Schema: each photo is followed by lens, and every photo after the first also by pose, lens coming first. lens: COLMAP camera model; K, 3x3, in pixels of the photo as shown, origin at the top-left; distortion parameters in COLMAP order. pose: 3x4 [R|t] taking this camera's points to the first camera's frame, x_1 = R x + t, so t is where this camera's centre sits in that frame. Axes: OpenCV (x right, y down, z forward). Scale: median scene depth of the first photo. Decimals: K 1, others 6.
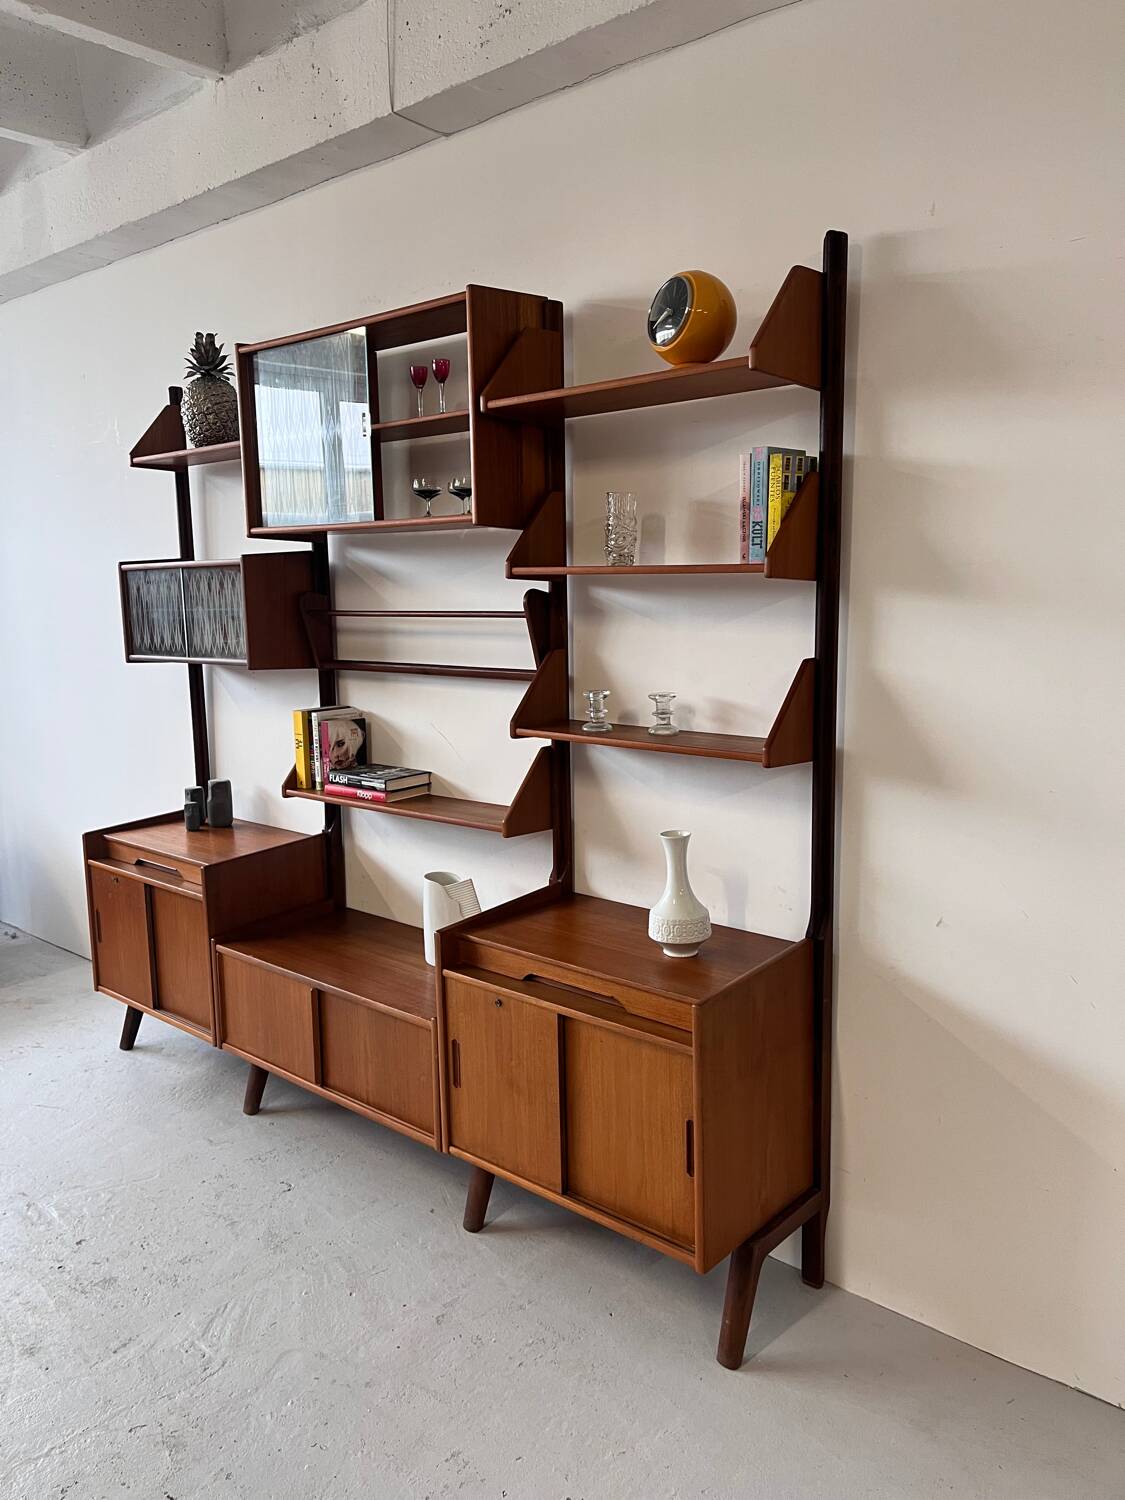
lens RADIAL K [[1131.2, 0, 555.1], [0, 1131.2, 747.5], [0, 0, 1]] dist [0.073943, -0.101869]
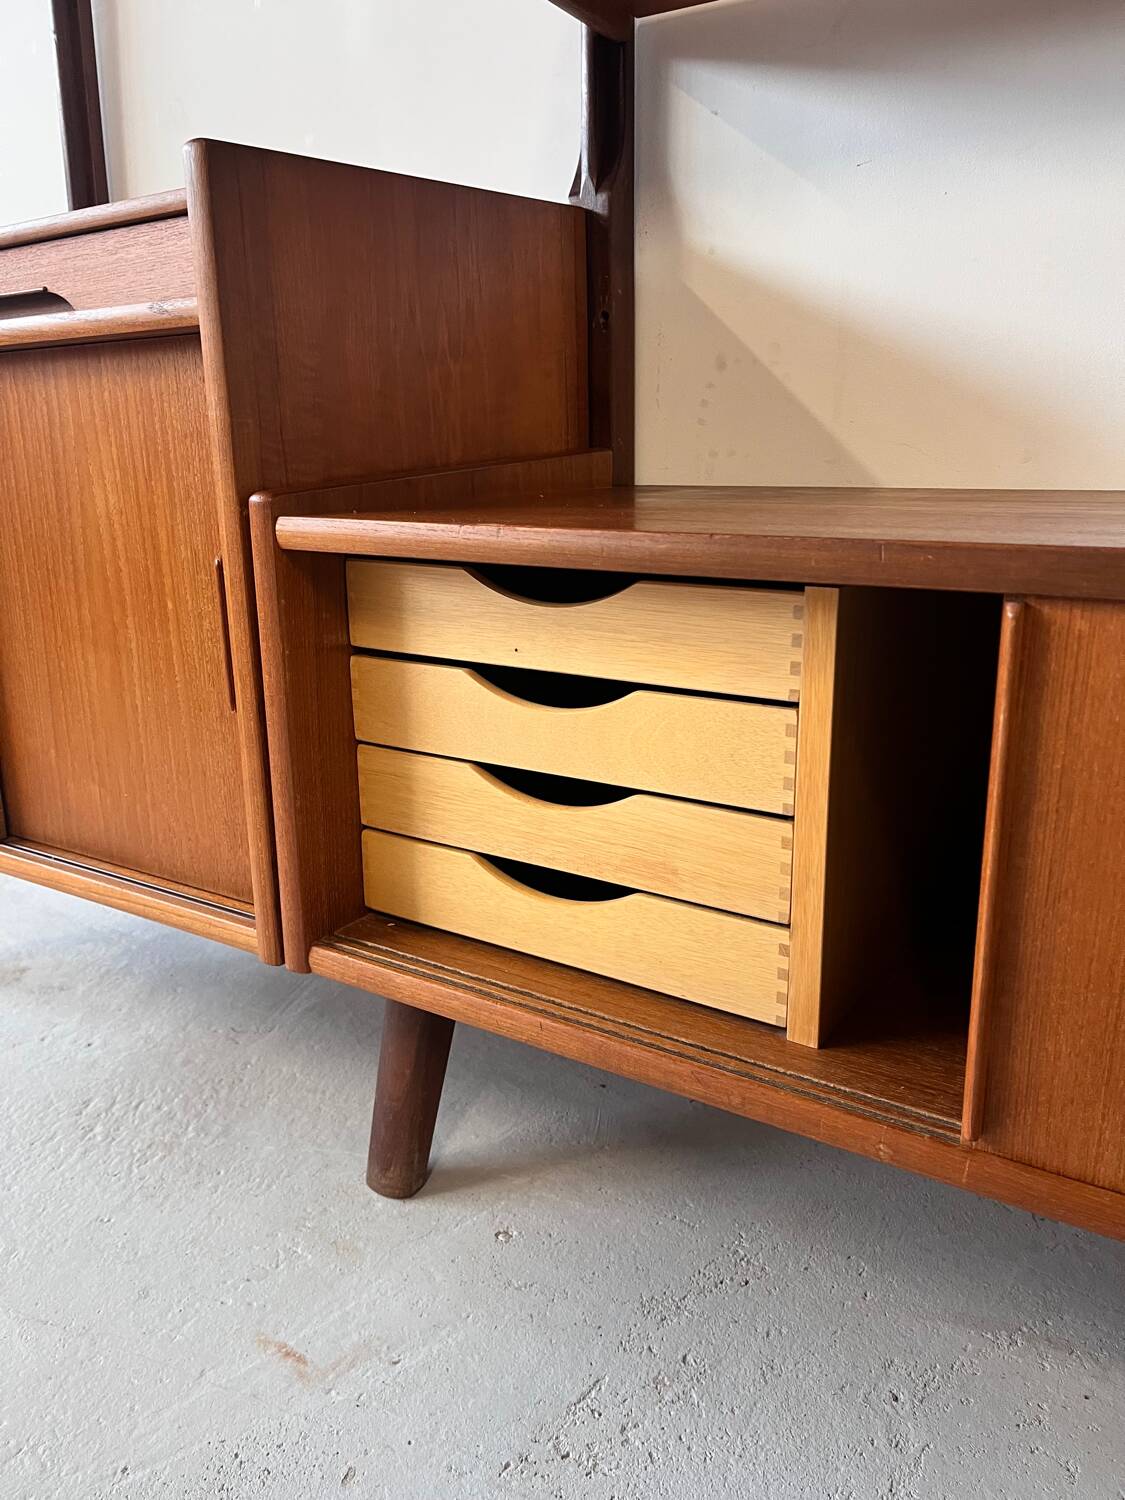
lens RADIAL K [[1131.2, 0, 580.3], [0, 1131.2, 733.8], [0, 0, 1]] dist [0.073943, -0.101869]
pose [[0.987504, -0.033761, 0.153935, -0.314483], [0.018599, 0.994925, 0.098890, 0.222286], [-0.156492, -0.094791, 0.983120, 0.881706]]
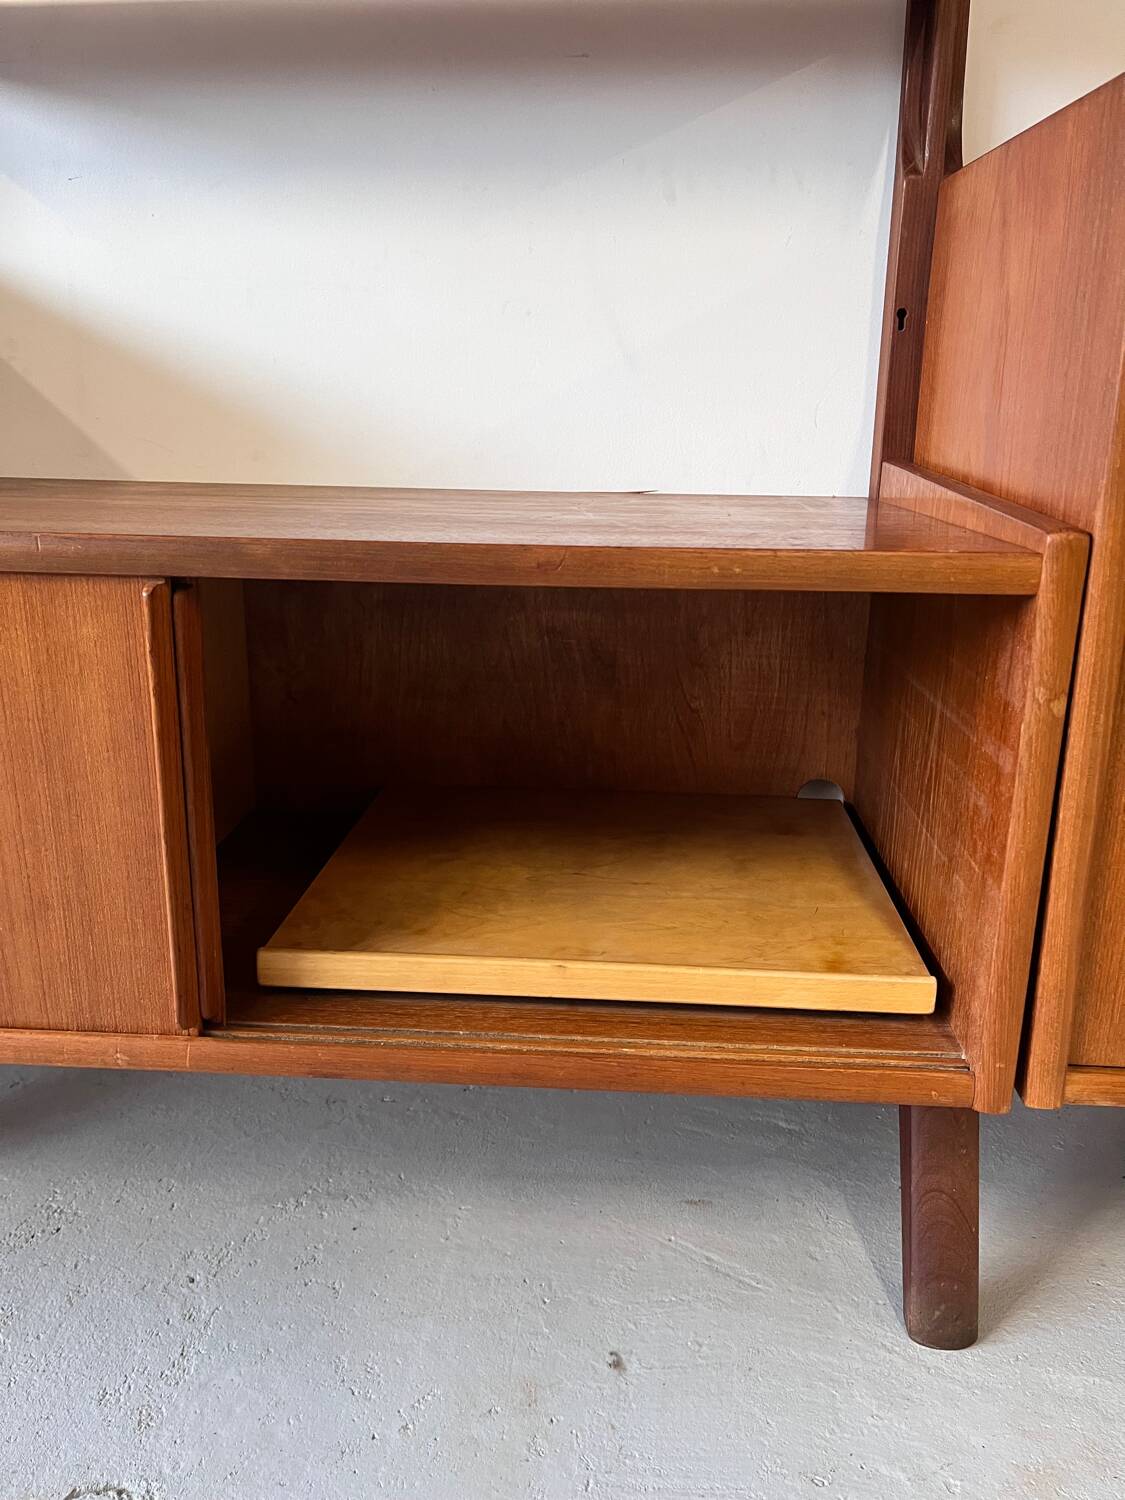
lens RADIAL K [[1131.2, 0, 573.0], [0, 1131.2, 731.8], [0, 0, 1]] dist [0.073943, -0.101869]
pose [[0.787834, -0.130700, 0.601860, -0.291938], [0.064320, 0.989340, 0.130650, 0.225580], [-0.612520, -0.064219, 0.787842, 0.826219]]
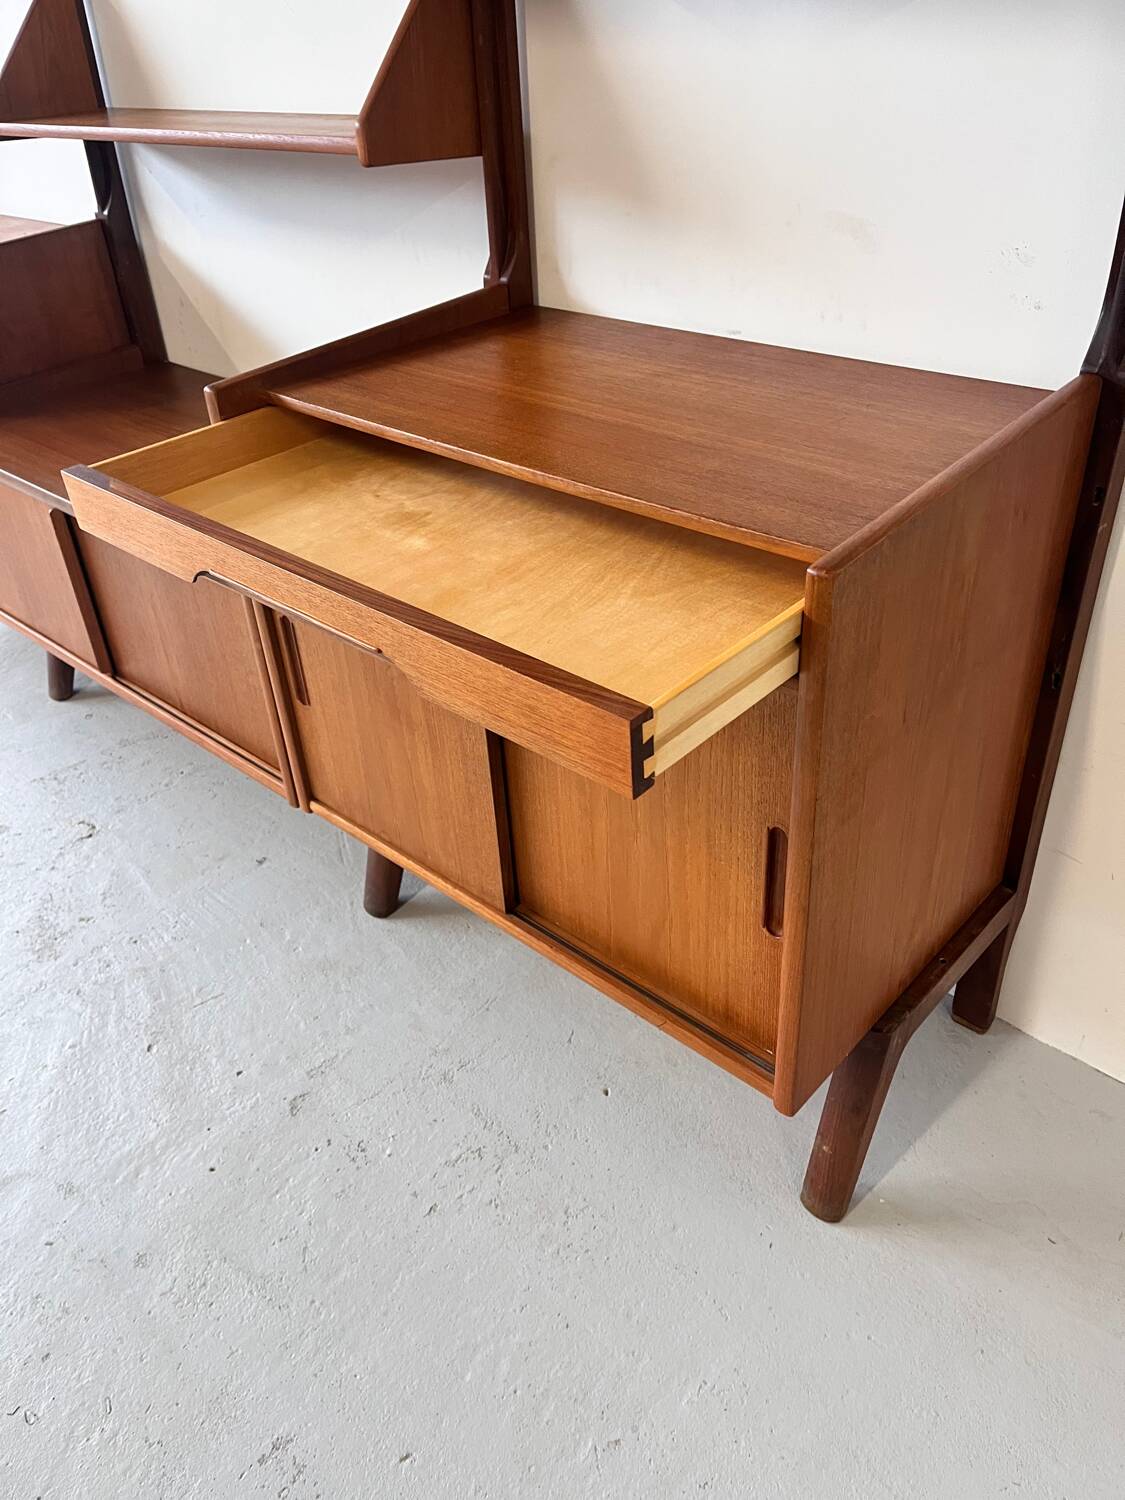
lens RADIAL K [[1131.2, 0, 574.5], [0, 1131.2, 741.4], [0, 0, 1]] dist [0.073943, -0.101869]
pose [[0.999672, -0.015331, -0.020534, 0.041324], [0.022555, 0.906744, 0.421078, 0.094939], [0.012163, -0.421403, 0.906792, 0.495460]]
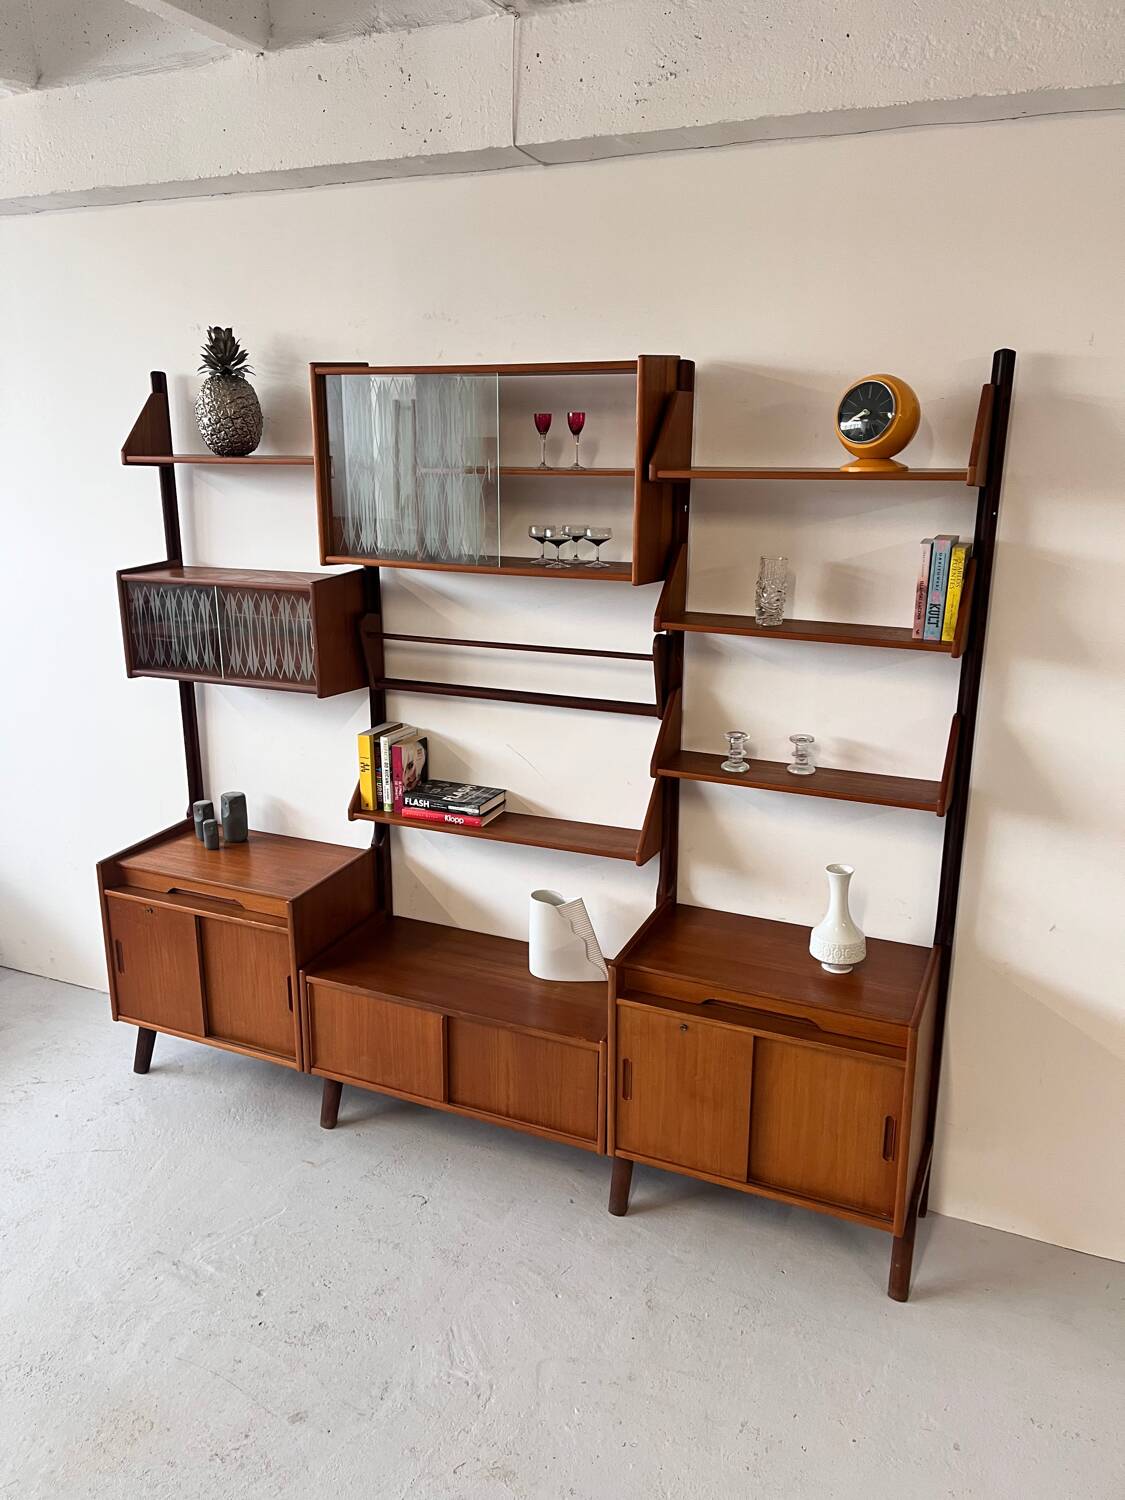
lens RADIAL K [[1131.2, 0, 555.6], [0, 1131.2, 747.3], [0, 0, 1]] dist [0.073943, -0.101869]
pose [[0.955803, -0.057936, 0.288243, -0.417508], [0.024165, 0.992556, 0.119370, -0.160853], [-0.293013, -0.107129, 0.950088, 0.008024]]
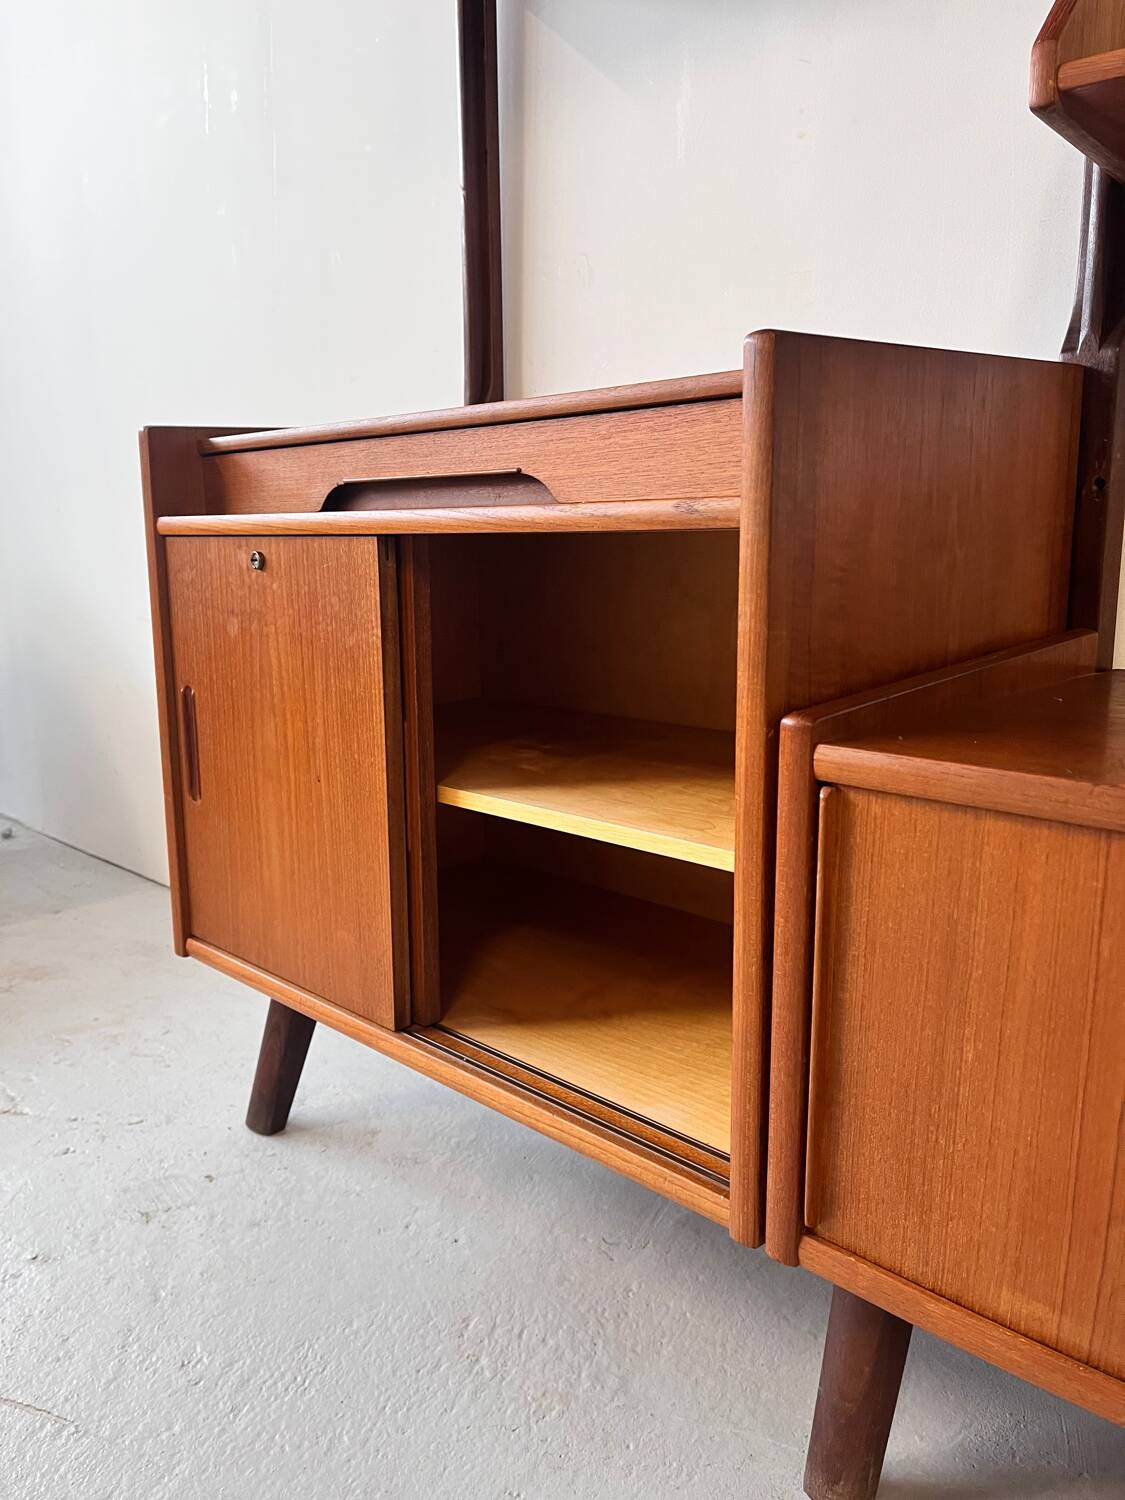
lens RADIAL K [[1131.2, 0, 588.4], [0, 1131.2, 735.4], [0, 0, 1]] dist [0.073943, -0.101869]
pose [[0.999516, 0.019837, -0.023945, -0.379248], [-0.019319, 0.999579, 0.021650, 0.192527], [0.024365, -0.021177, 0.999479, 0.925667]]
